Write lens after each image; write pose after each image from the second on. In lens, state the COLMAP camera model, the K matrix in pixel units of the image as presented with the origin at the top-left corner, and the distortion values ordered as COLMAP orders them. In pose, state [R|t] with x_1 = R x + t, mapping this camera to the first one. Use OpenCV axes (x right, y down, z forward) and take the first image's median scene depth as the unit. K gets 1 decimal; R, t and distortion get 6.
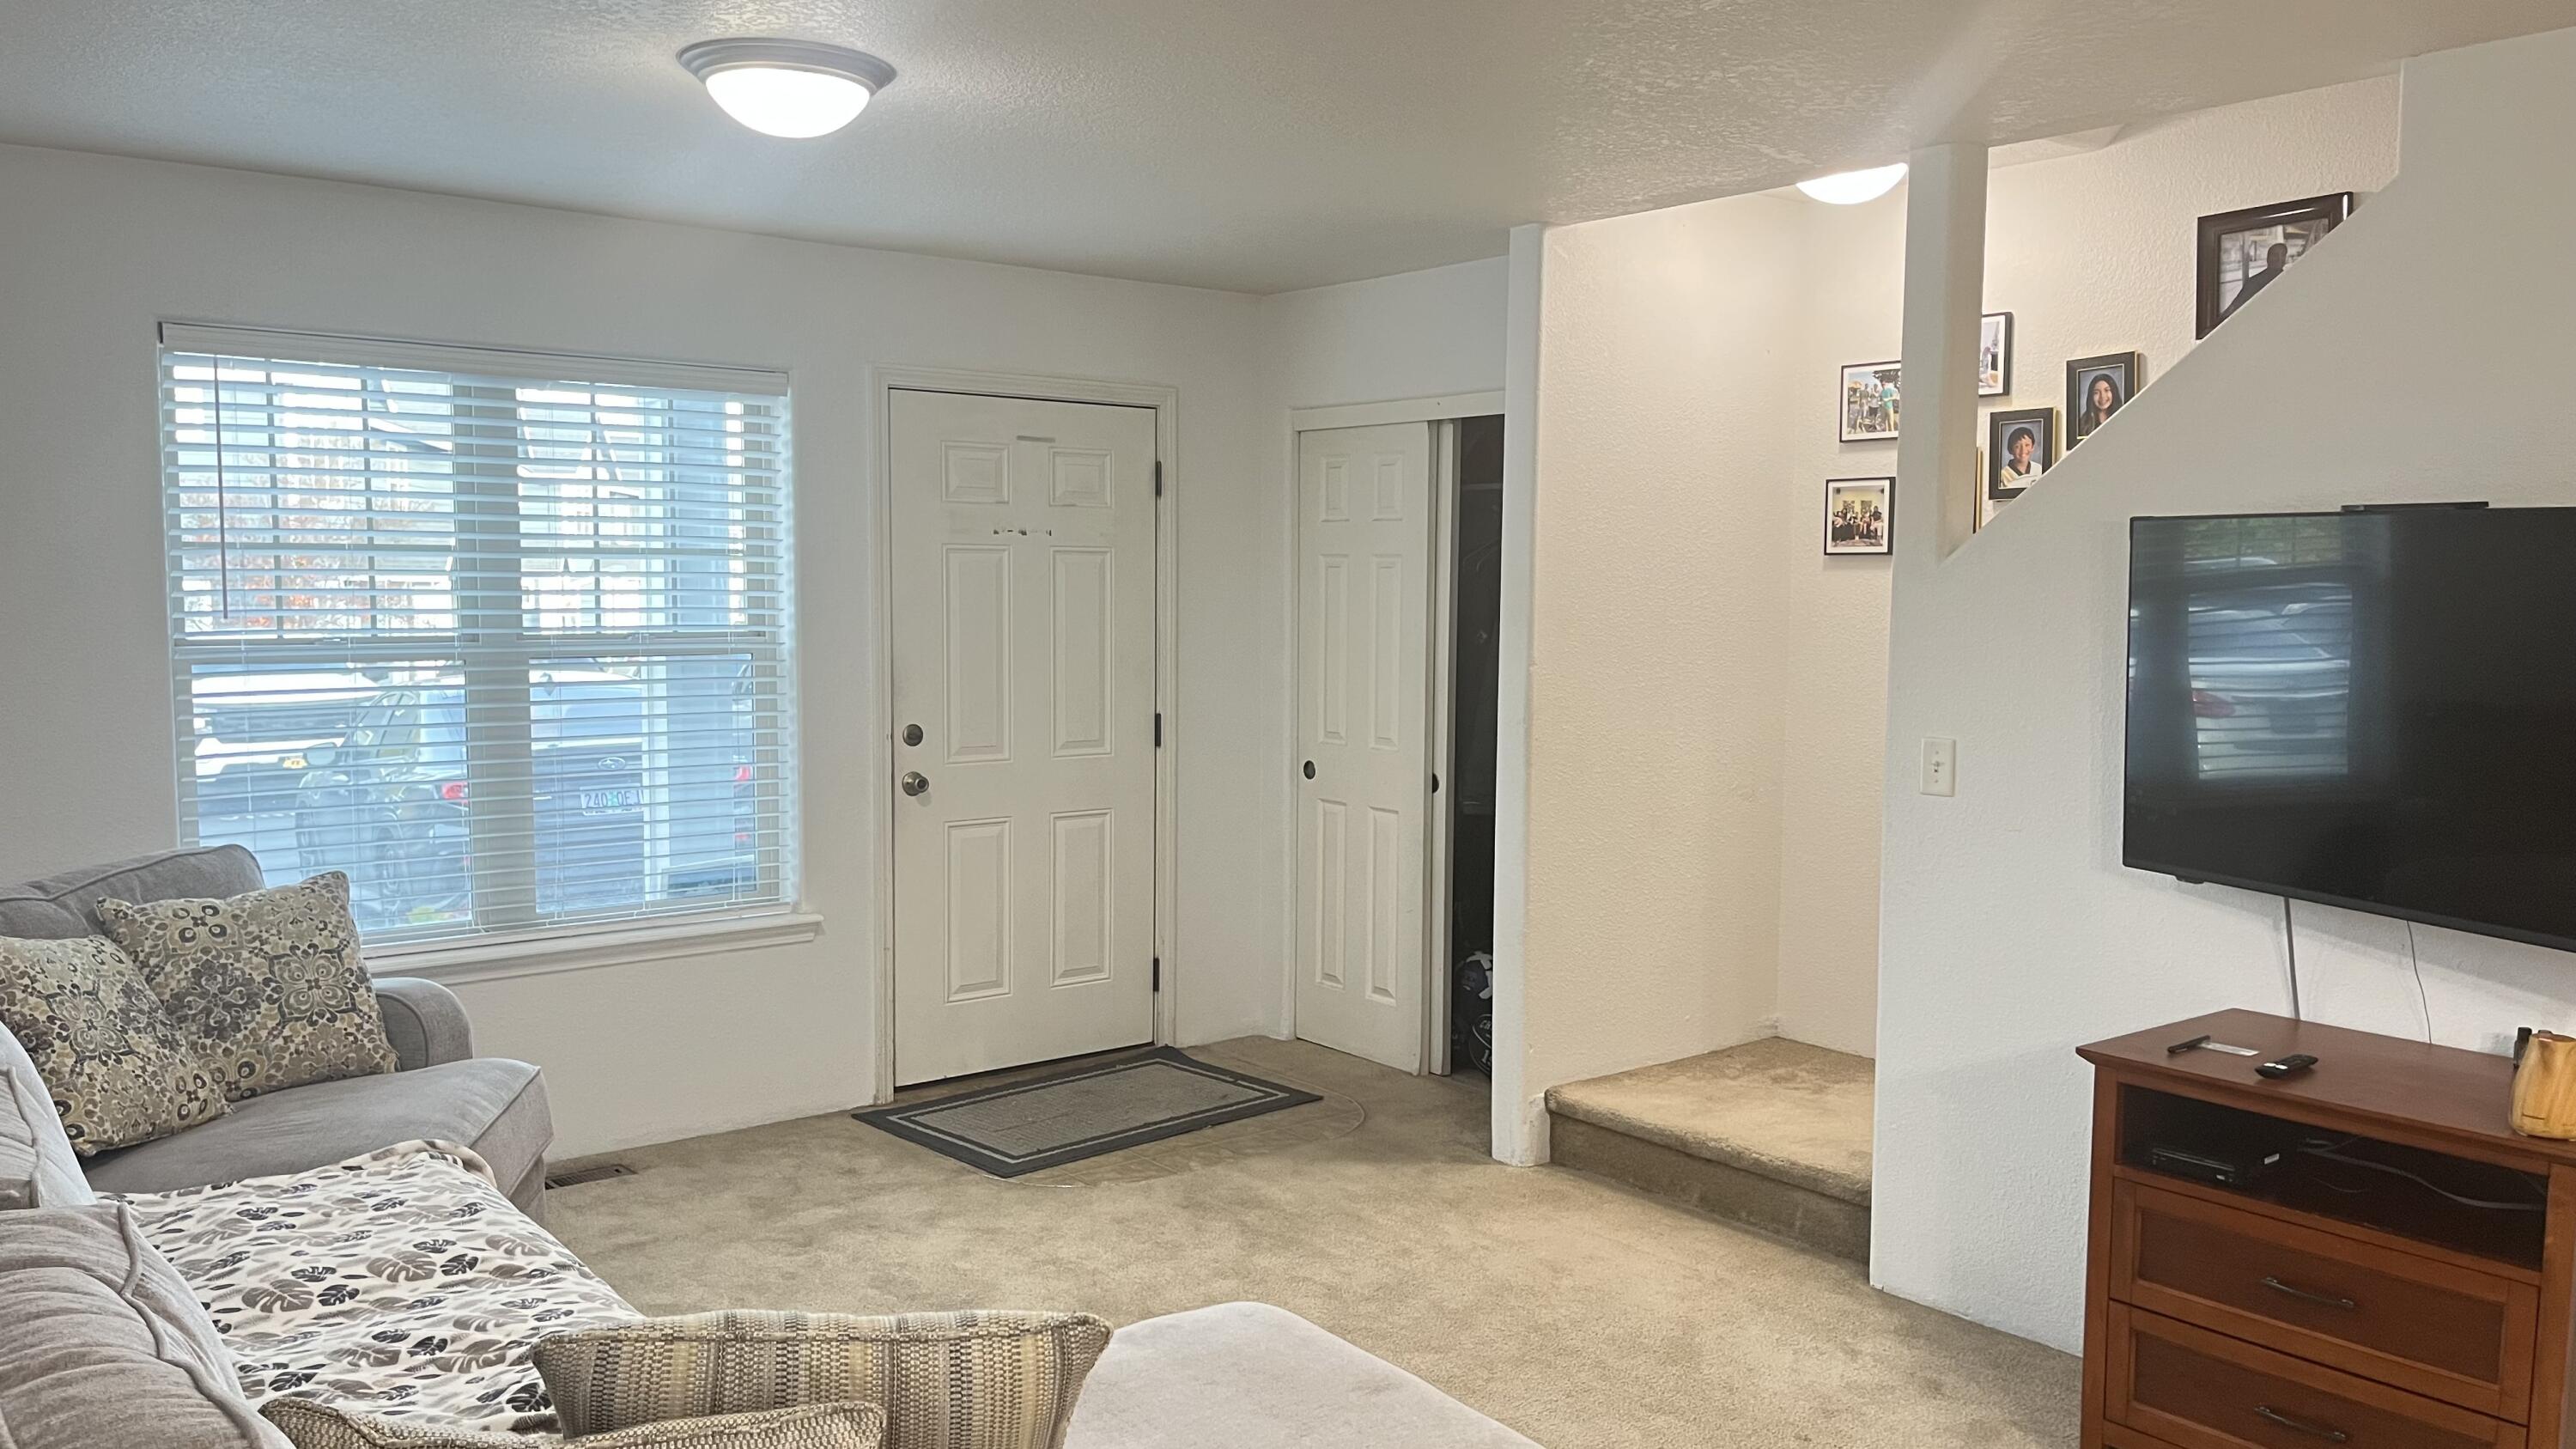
lens RADIAL K [[1954.0, 0, 1334.3], [0, 1954.0, 749.1], [0, 0, 1]] dist [0.061286, -0.075305]
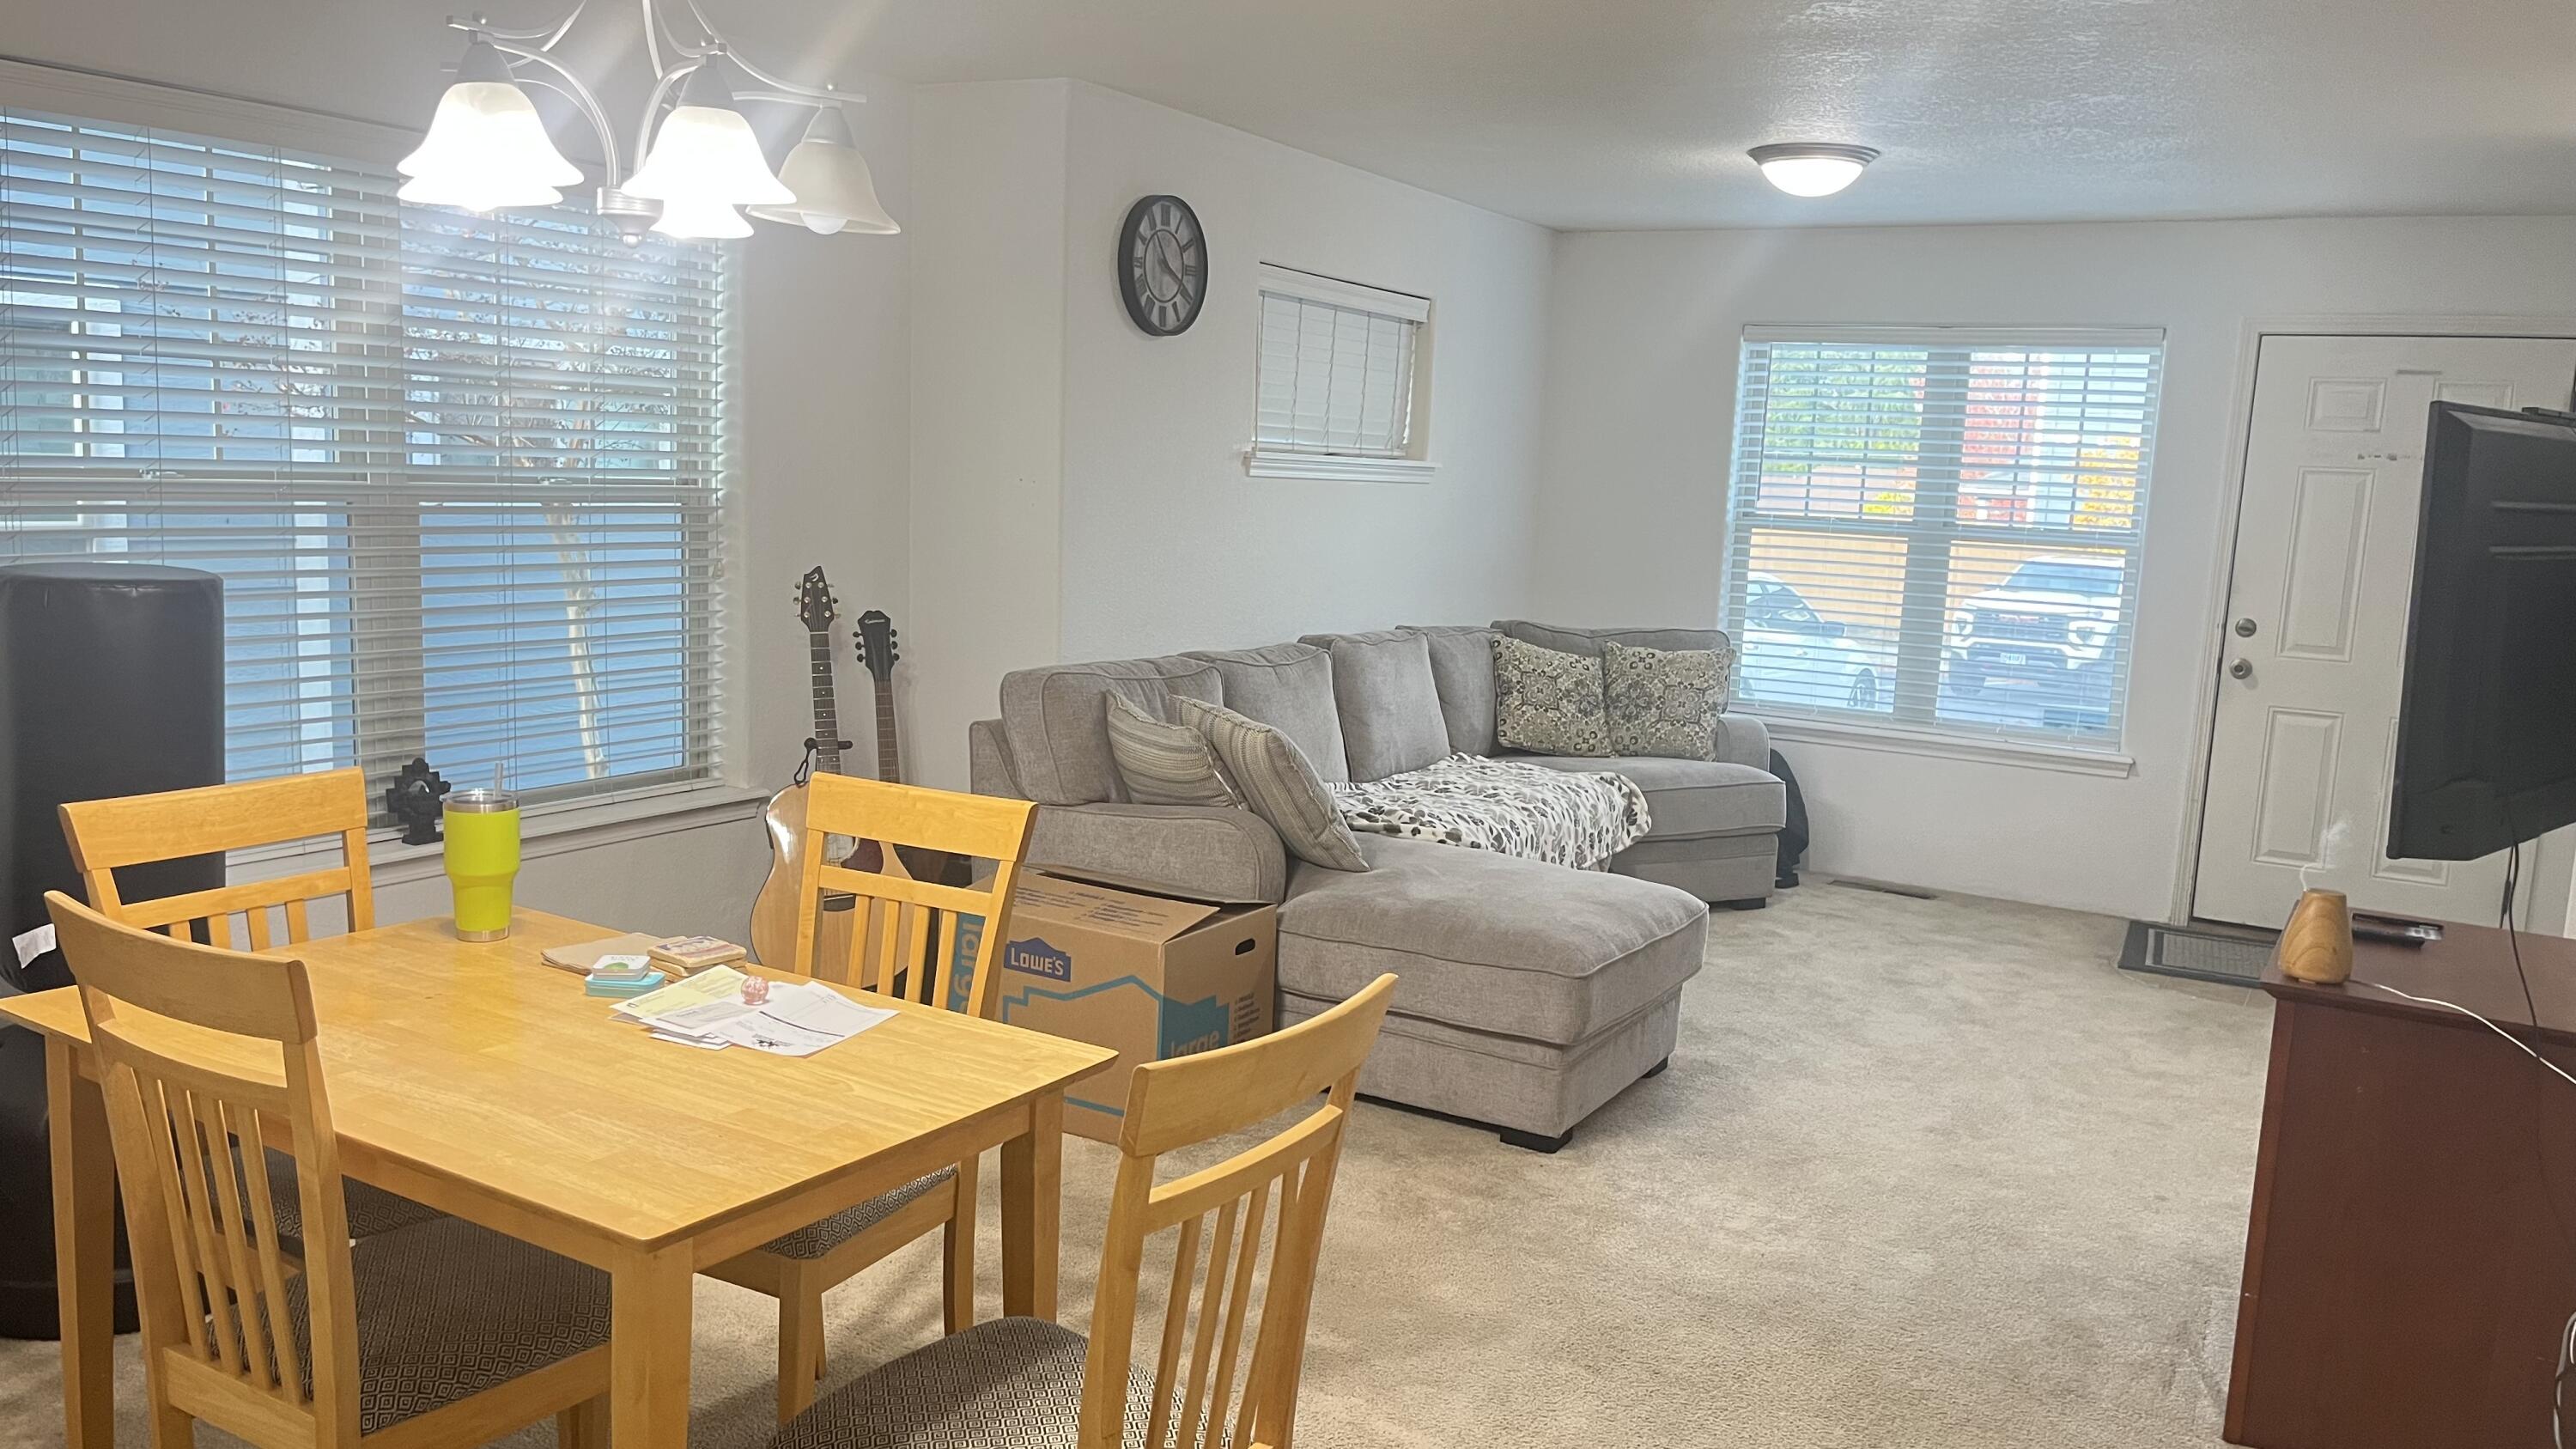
lens RADIAL K [[1954.0, 0, 1290.5], [0, 1954.0, 745.3], [0, 0, 1]] dist [0.061286, -0.075305]
pose [[0.351397, 0.142935, -0.925251, 0.705860], [-0.129106, 0.986233, 0.103324, 0.014522], [0.927282, 0.083148, 0.365013, 0.032475]]
